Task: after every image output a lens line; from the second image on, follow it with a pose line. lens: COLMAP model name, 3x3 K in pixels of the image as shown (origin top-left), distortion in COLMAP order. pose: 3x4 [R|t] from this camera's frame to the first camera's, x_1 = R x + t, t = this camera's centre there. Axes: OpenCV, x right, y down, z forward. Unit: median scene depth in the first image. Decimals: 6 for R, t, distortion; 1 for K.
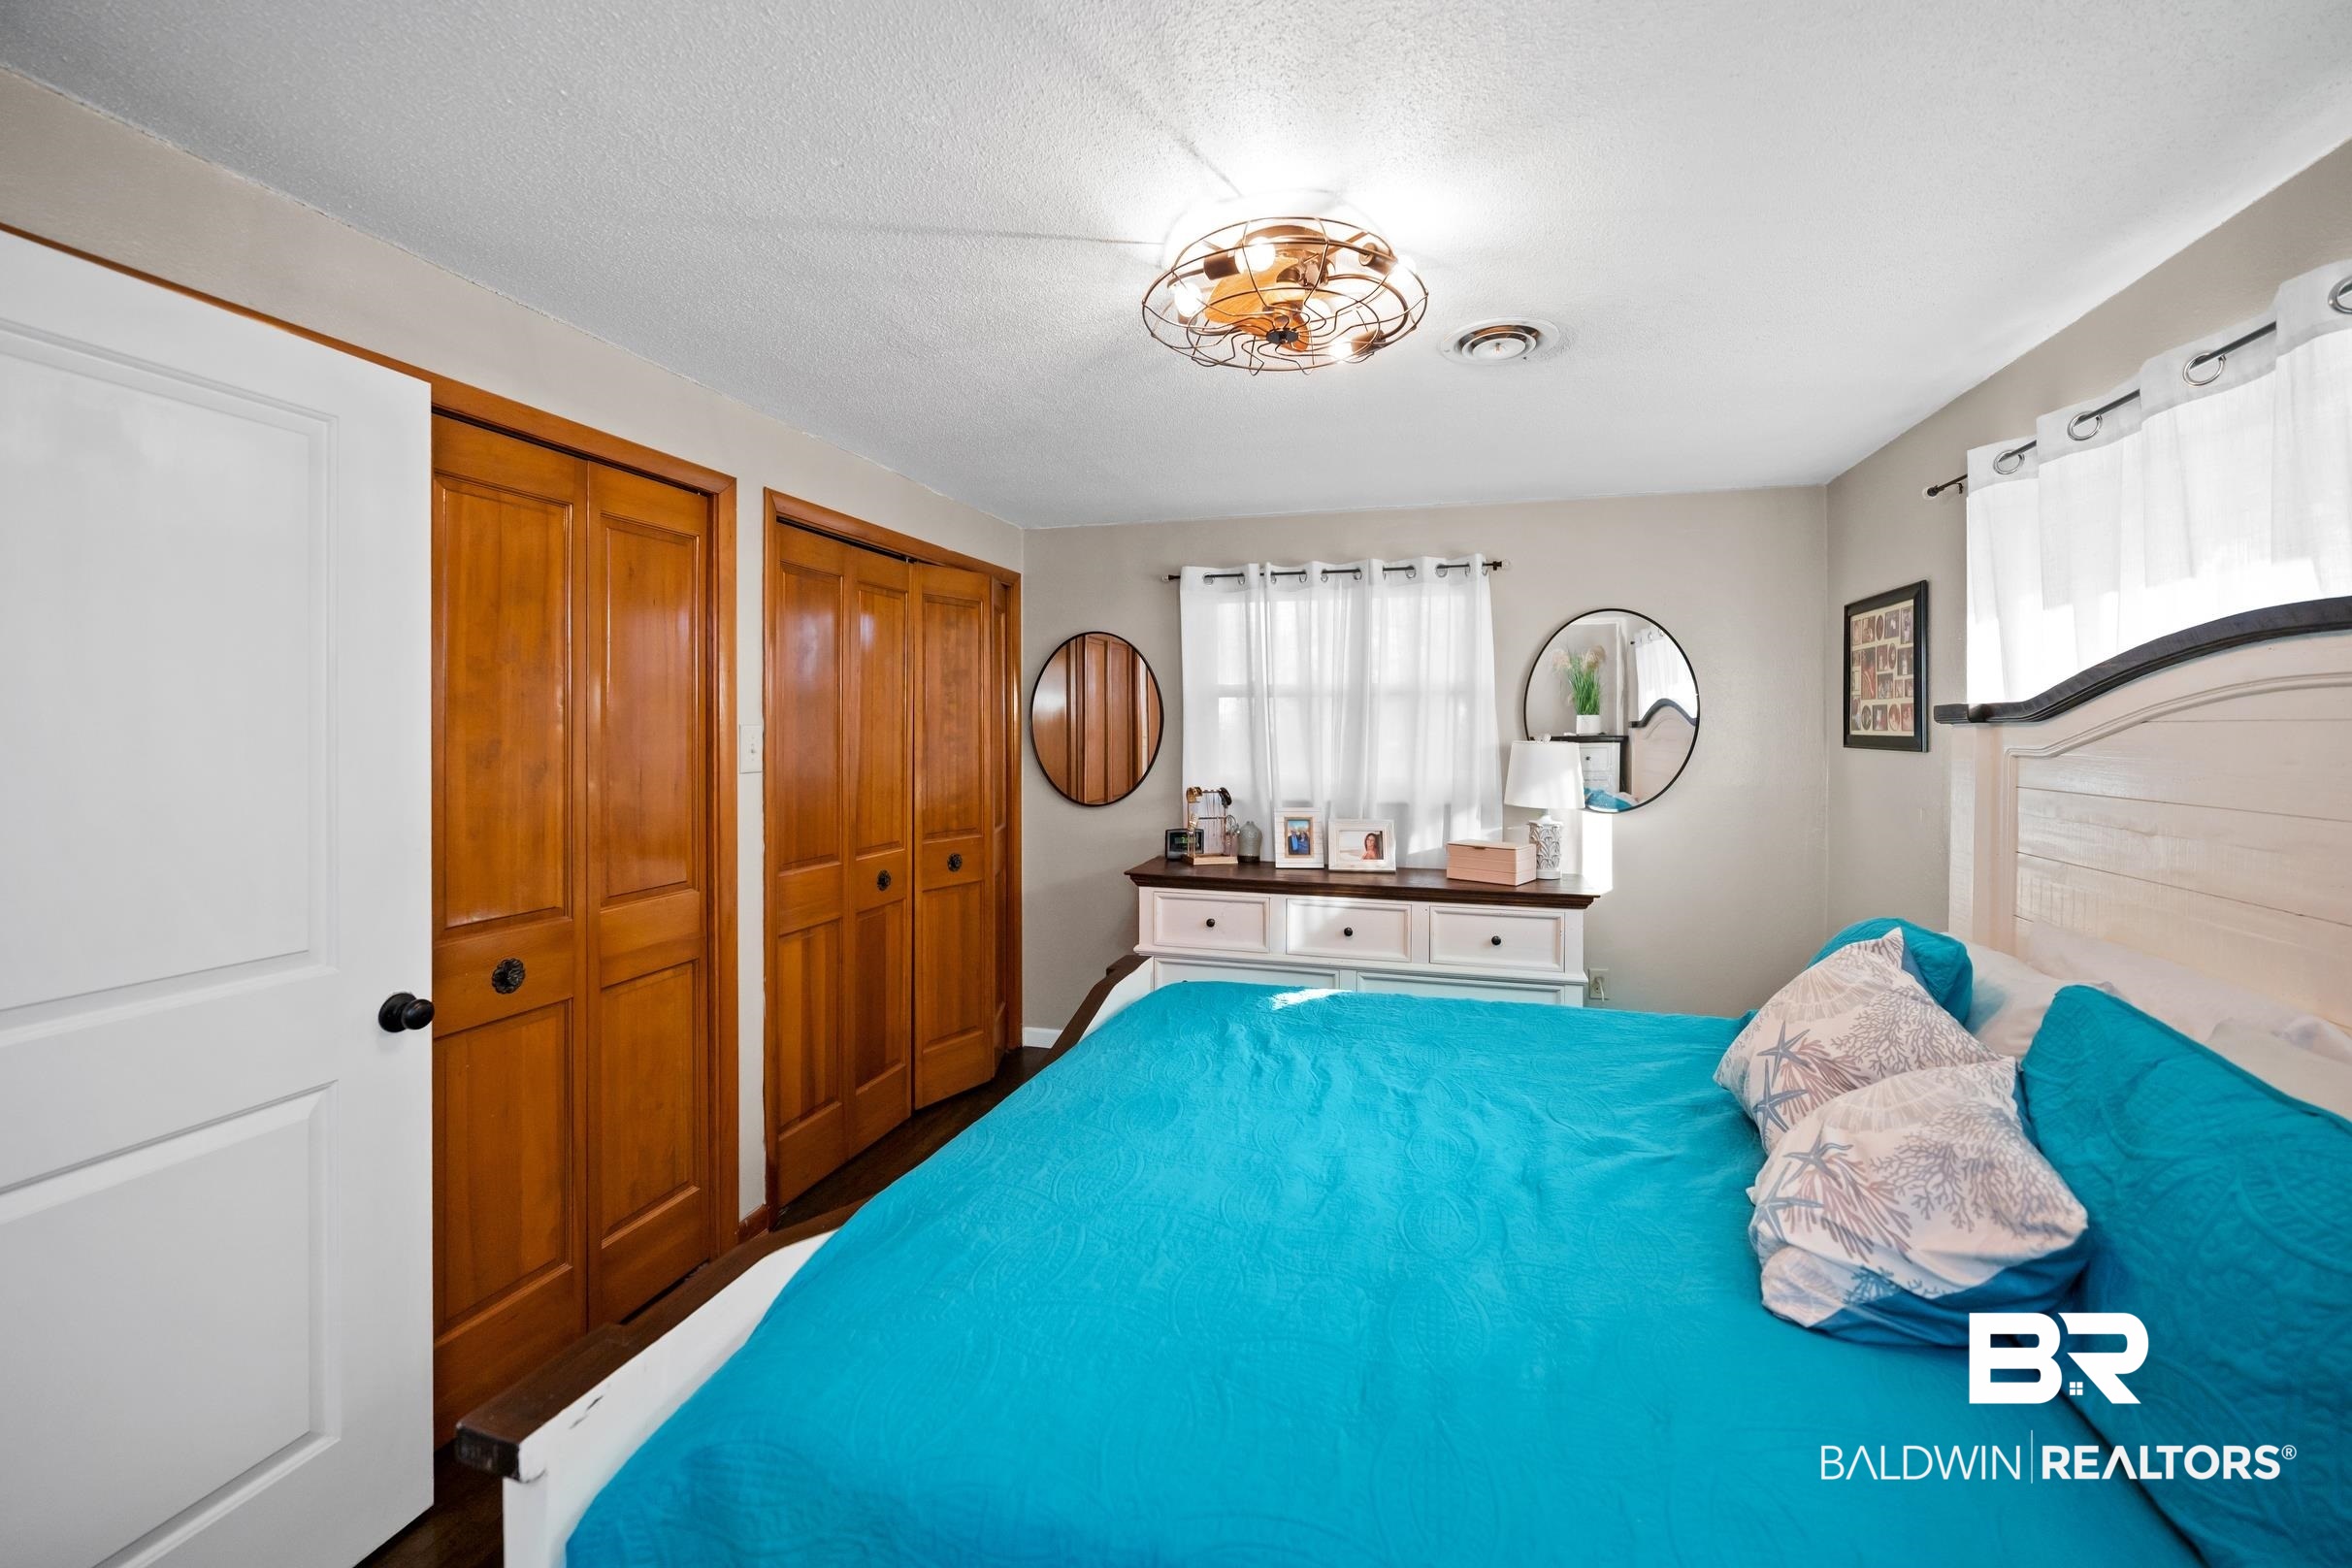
lens RADIAL K [[971.6, 0, 1143.7], [0, 971.6, 733.9], [0, 0, 1]] dist [-0.007056, 0.001369]
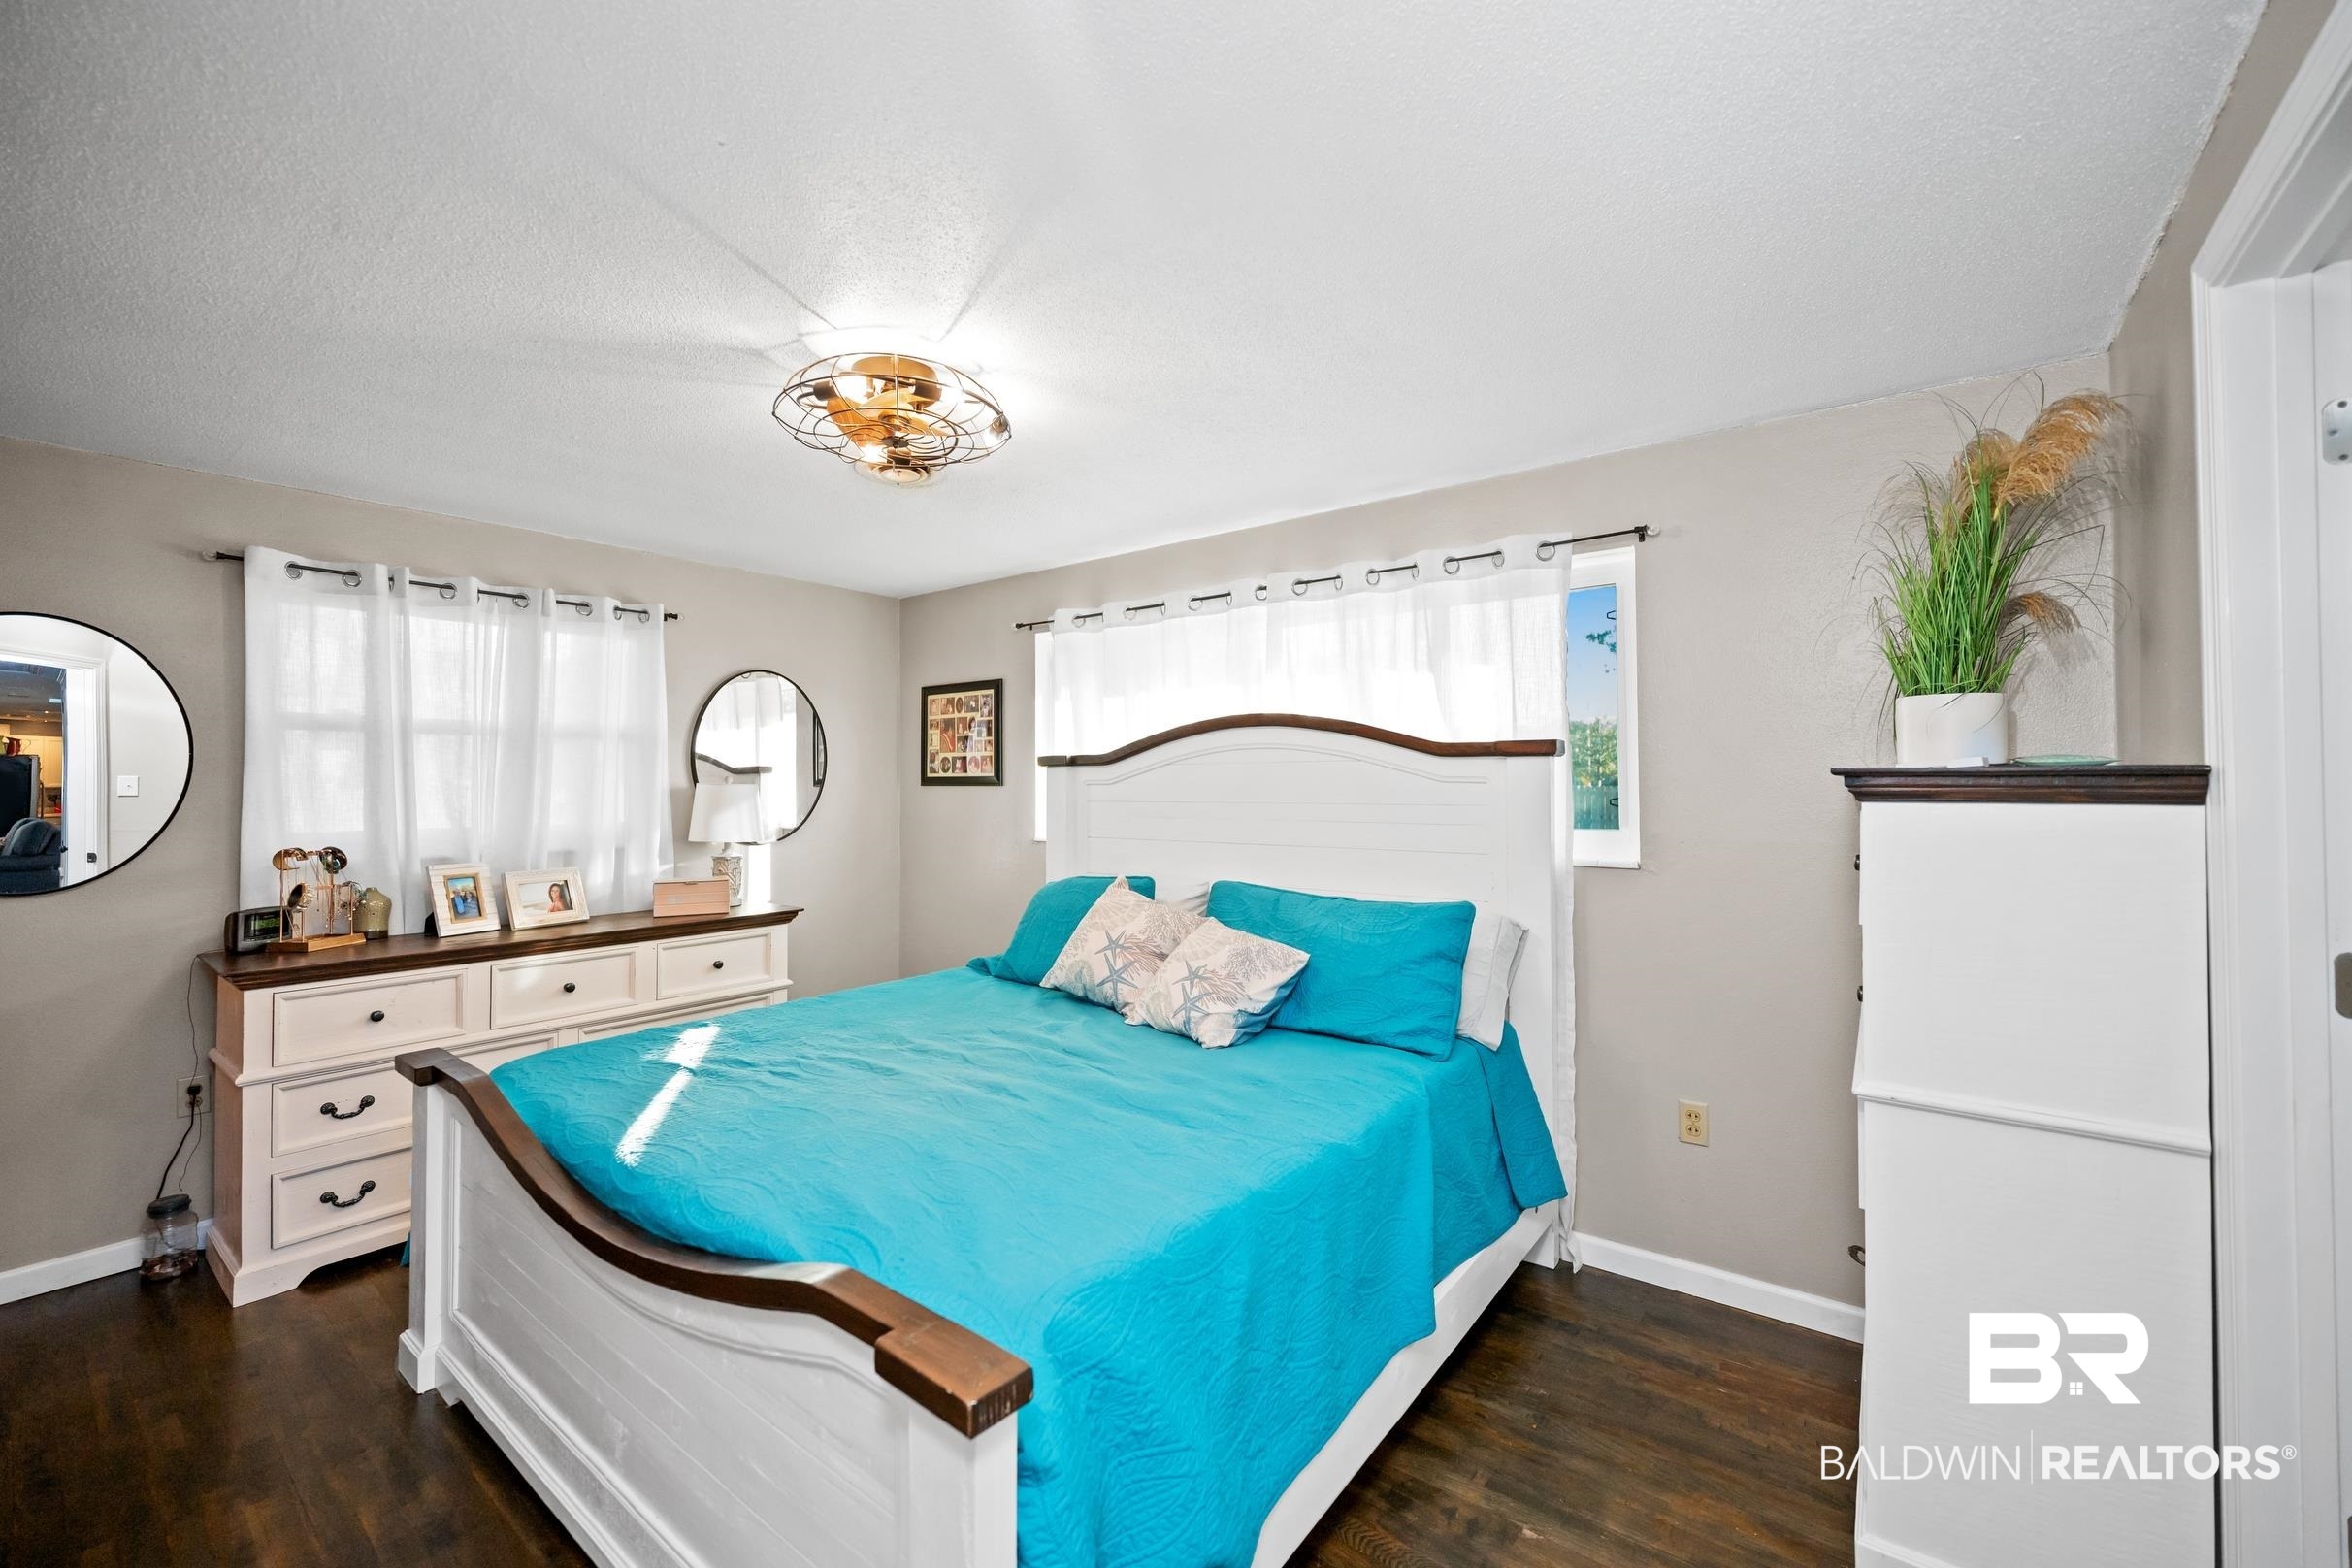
lens RADIAL K [[971.6, 0, 1188.3], [0, 971.6, 778.7], [0, 0, 1]] dist [-0.007056, 0.001369]
pose [[0.350844, 0.001538, 0.936432, -0.483818], [0.011419, 0.999917, -0.005920, 0.016446], [-0.936364, 0.012770, 0.350798, 0.121424]]
